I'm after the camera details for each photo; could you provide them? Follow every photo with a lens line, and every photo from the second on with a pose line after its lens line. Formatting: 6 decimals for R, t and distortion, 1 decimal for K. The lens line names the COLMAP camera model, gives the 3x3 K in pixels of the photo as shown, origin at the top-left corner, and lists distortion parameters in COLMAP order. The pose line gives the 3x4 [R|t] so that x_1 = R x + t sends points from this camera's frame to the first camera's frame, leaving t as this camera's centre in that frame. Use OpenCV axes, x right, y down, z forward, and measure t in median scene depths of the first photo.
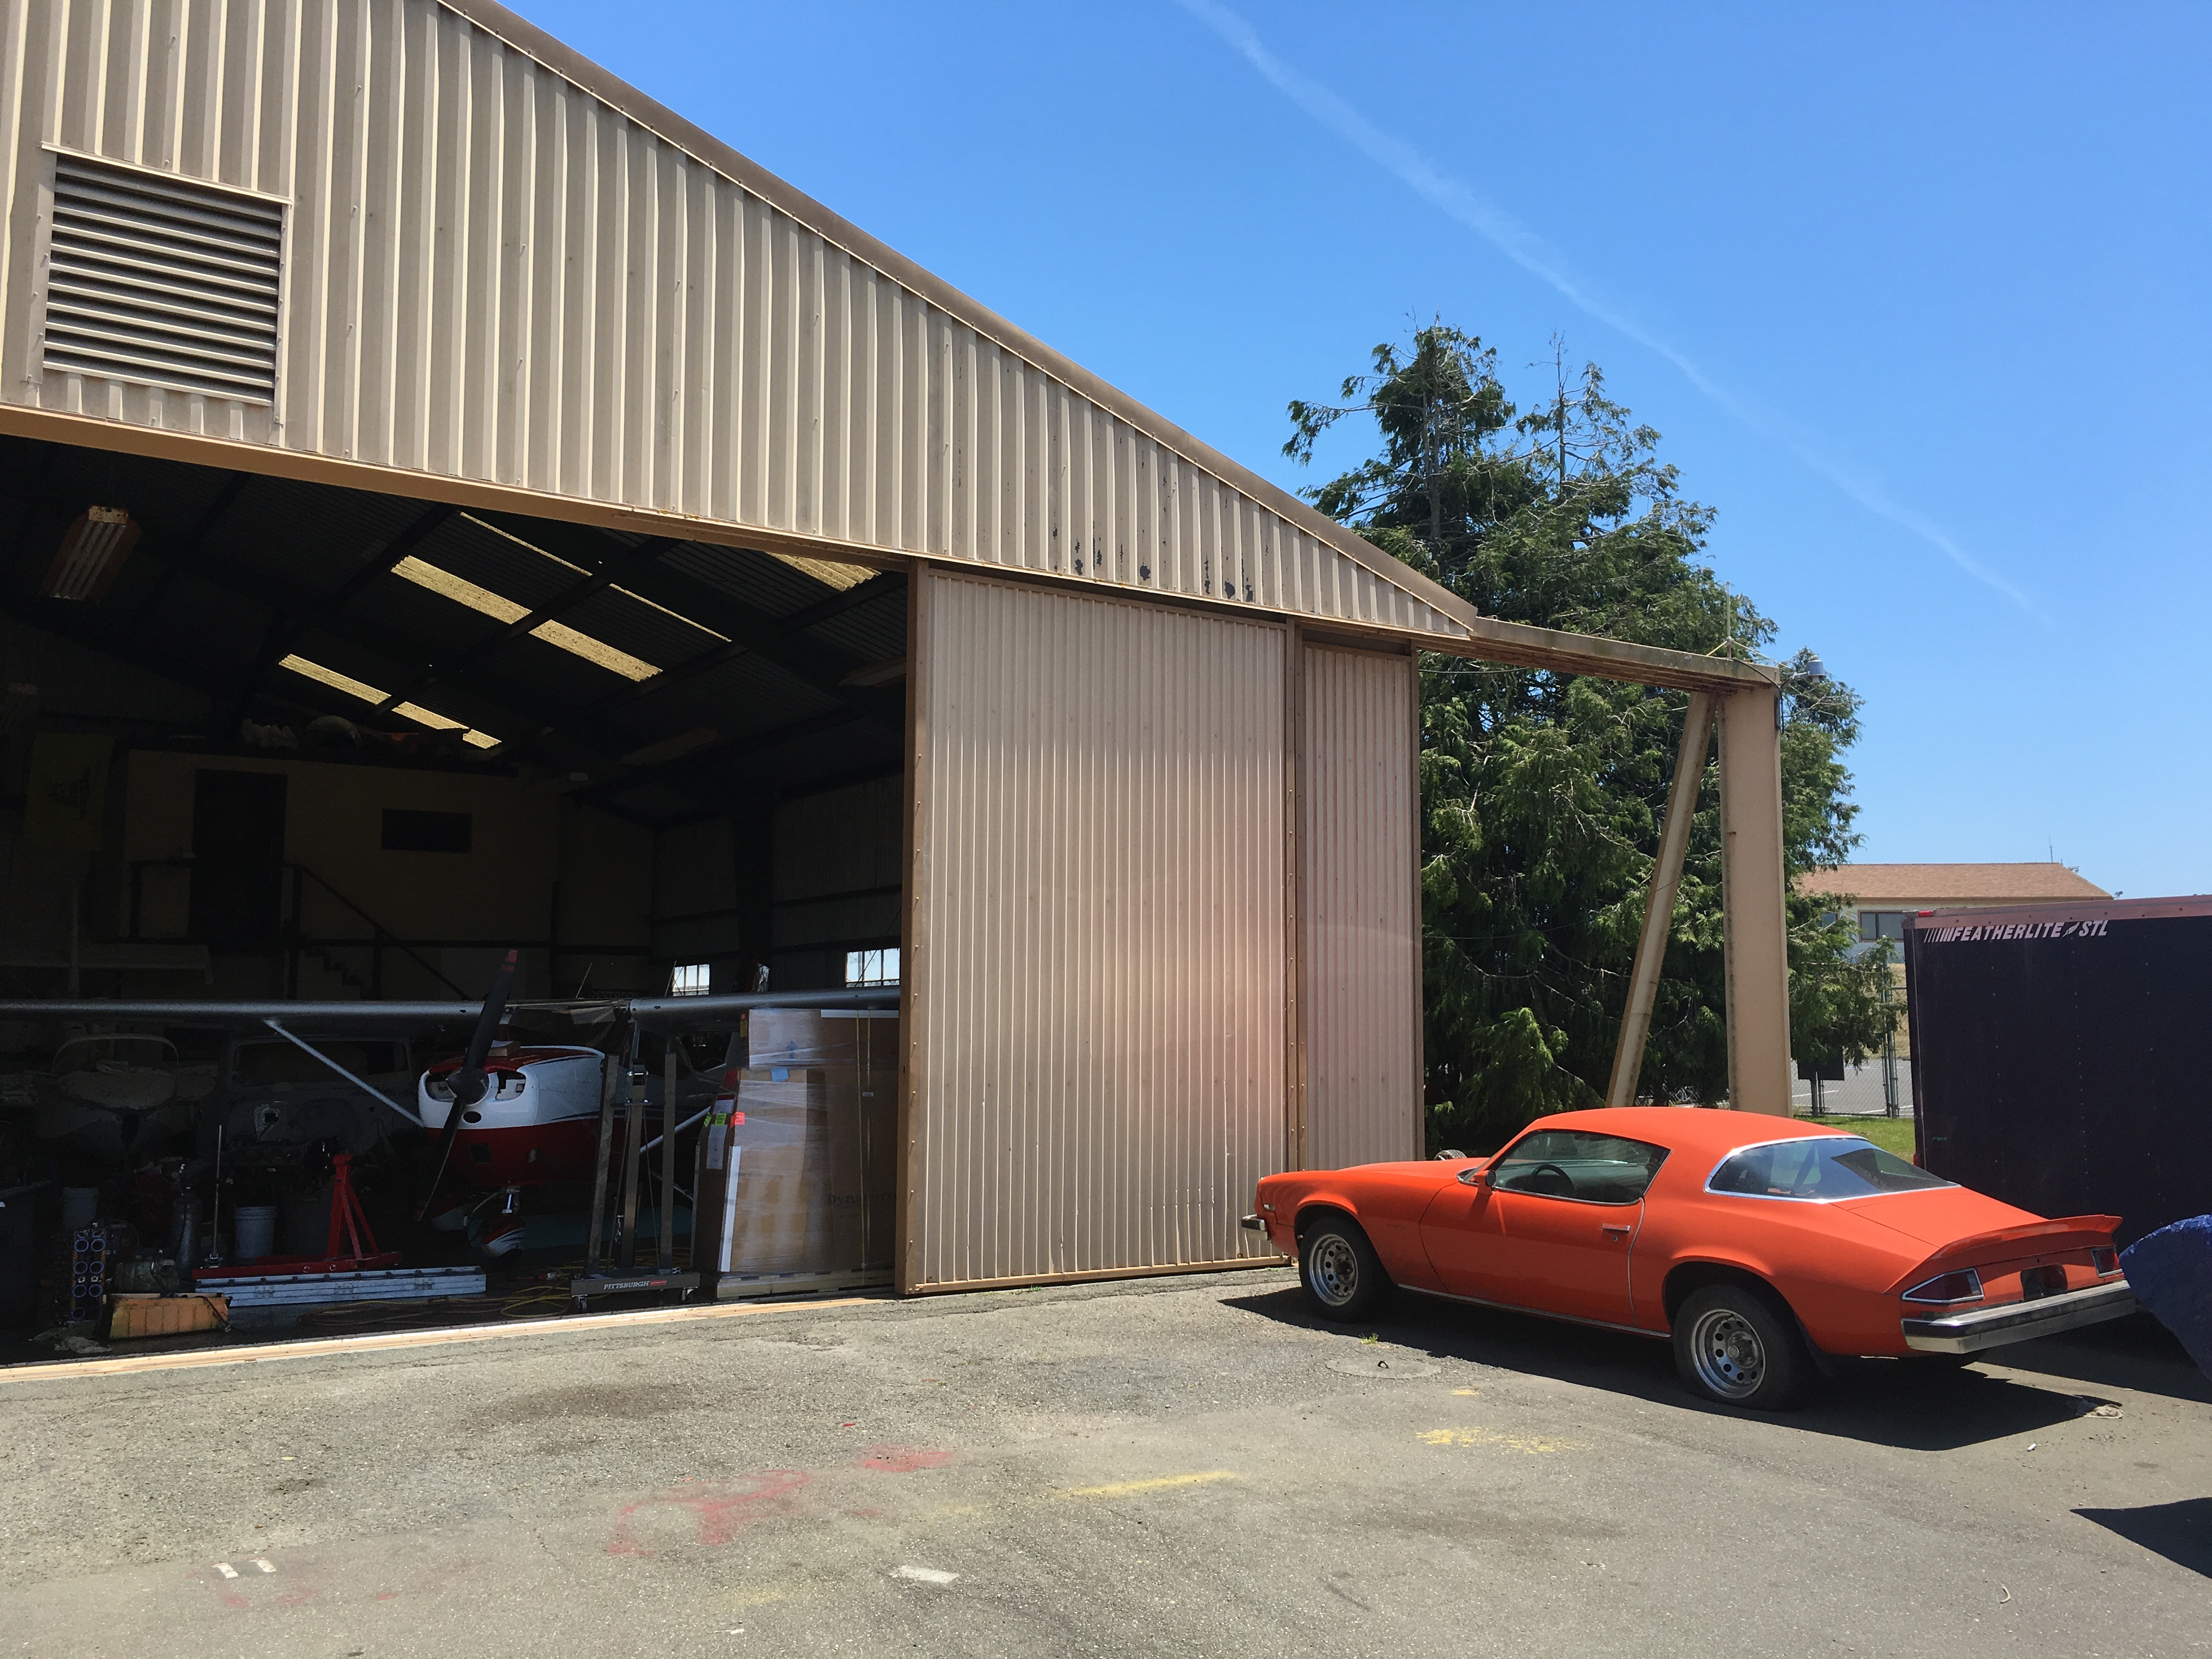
lens RADIAL K [[1882.5, 0, 1106.0], [0, 1882.5, 829.5], [0, 0, 1]] dist [0.094209, -0.124539]
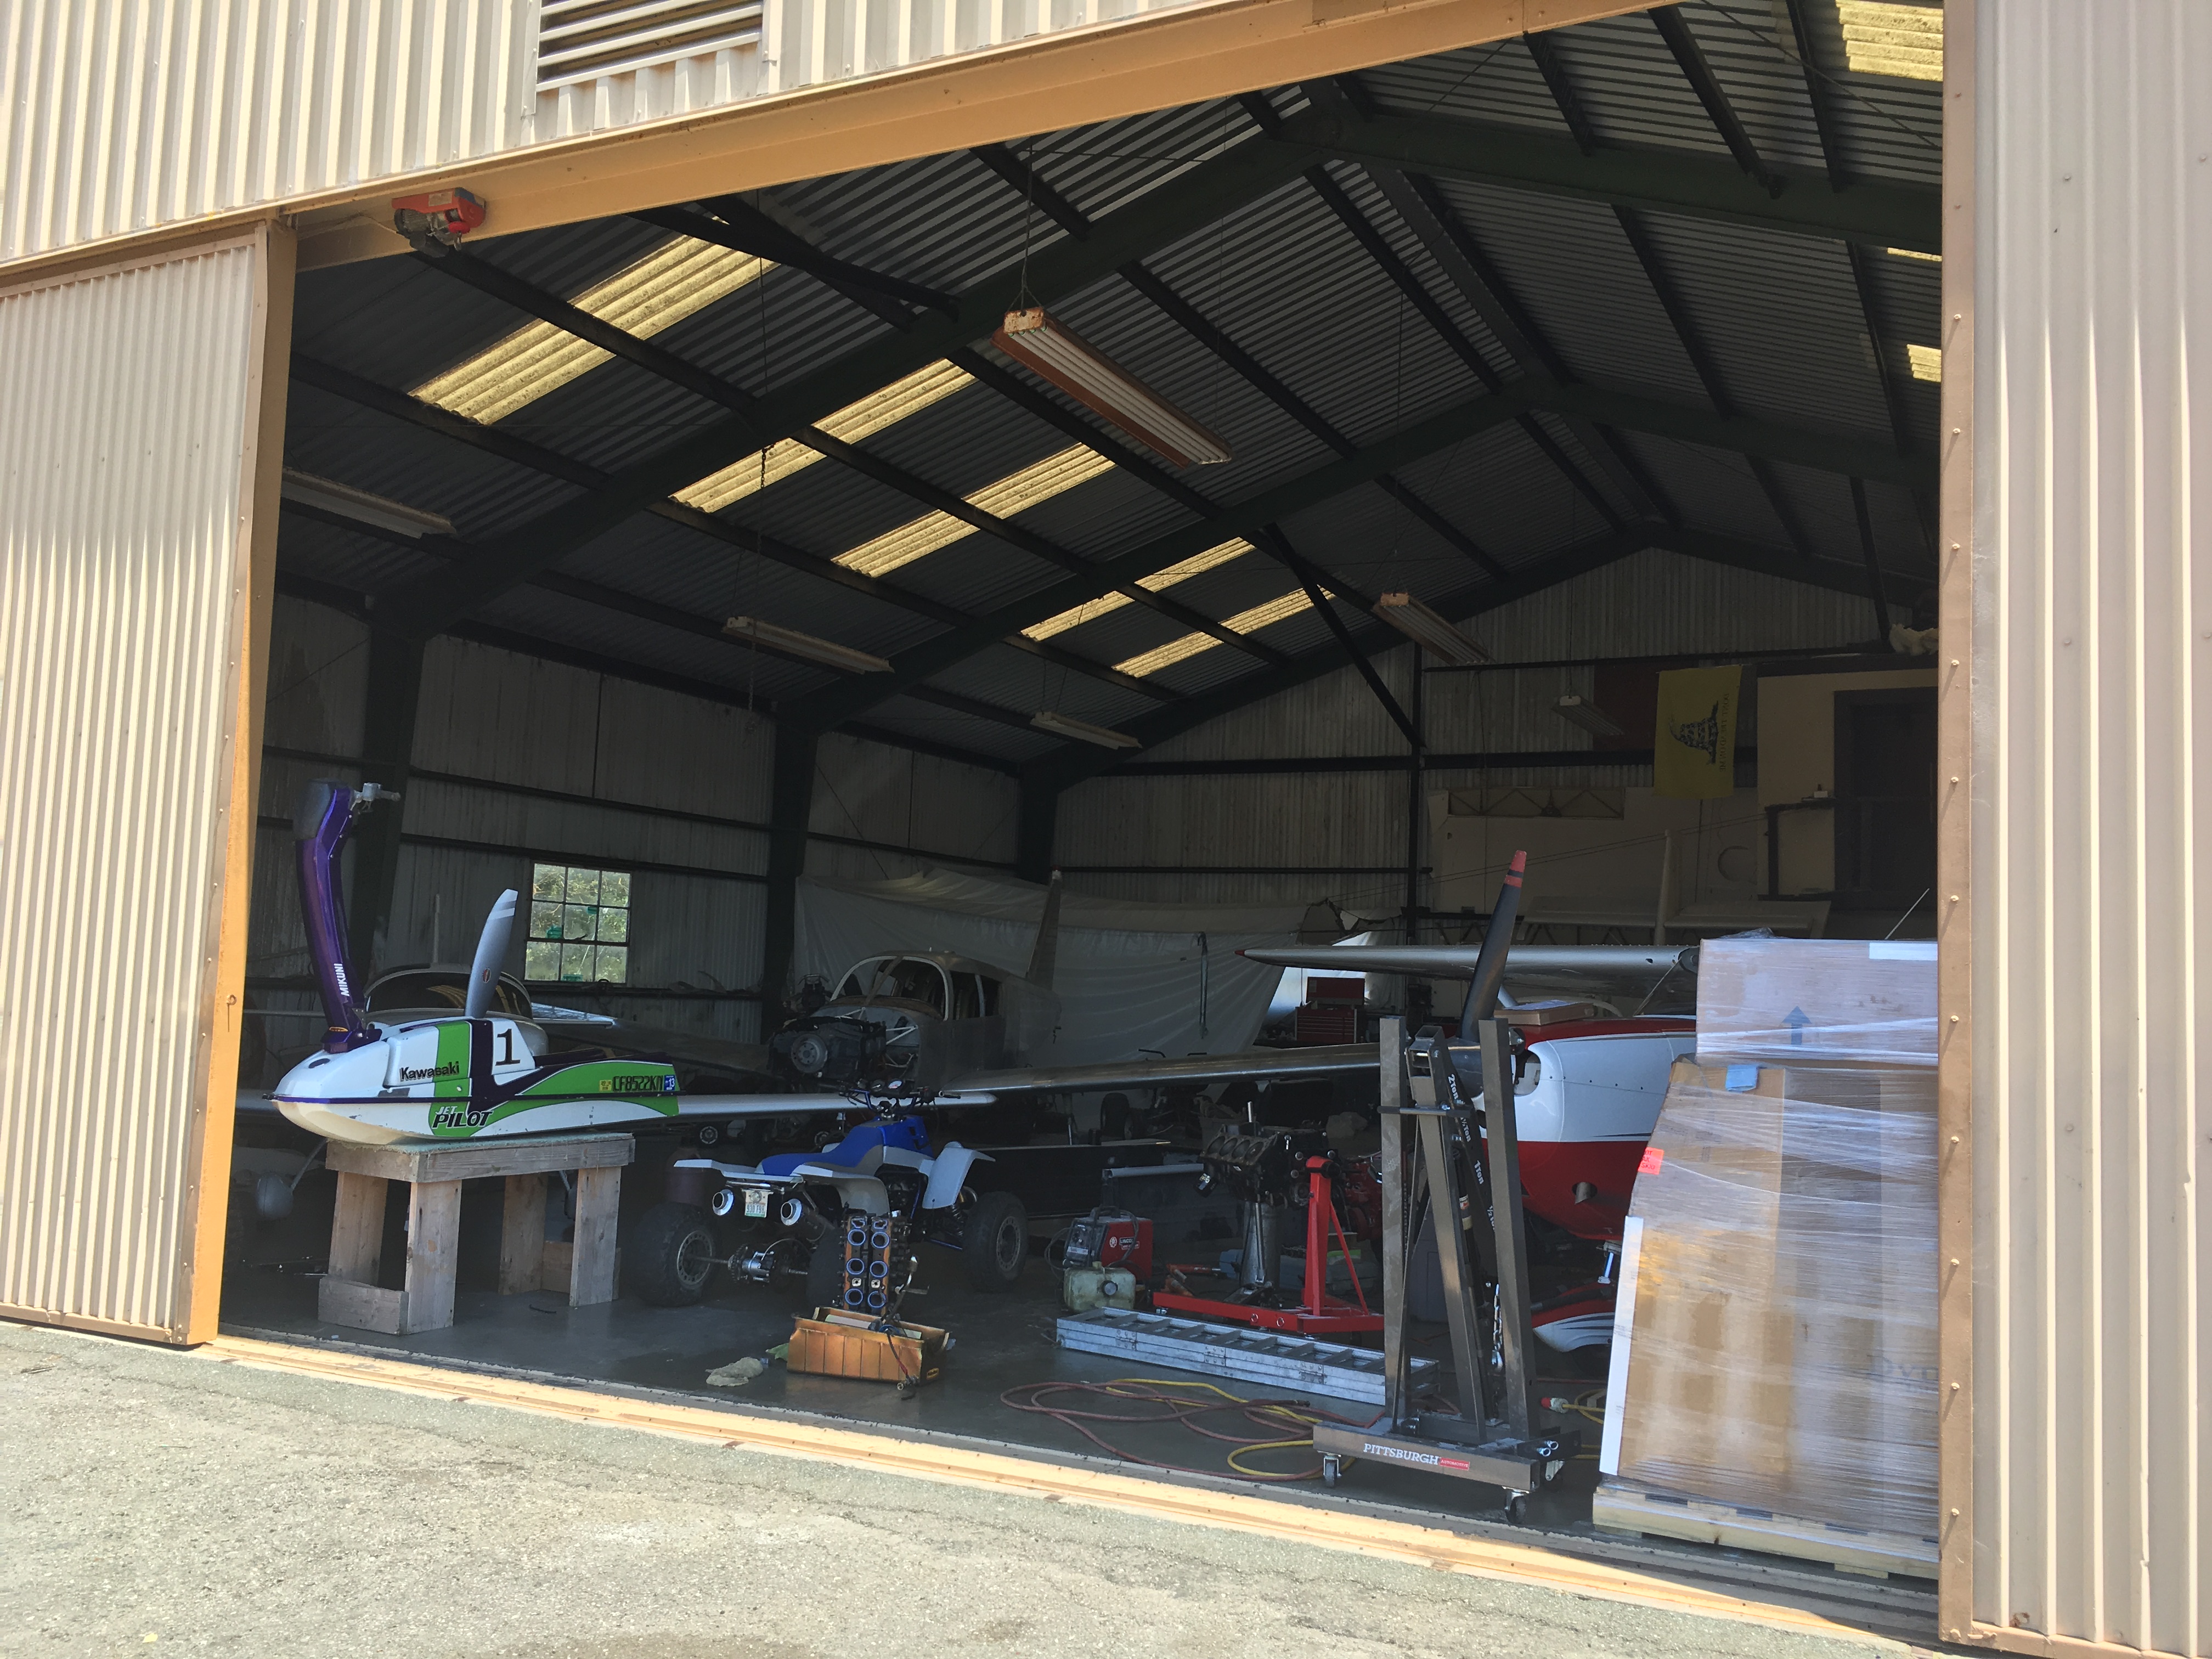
lens RADIAL K [[1882.5, 0, 1106.0], [0, 1882.5, 829.5], [0, 0, 1]] dist [0.094209, -0.124539]
pose [[0.496768, -0.058068, -0.865939, 0.165079], [0.059371, 0.997696, -0.032844, 0.075162], [0.865850, -0.035096, 0.499071, 0.635778]]
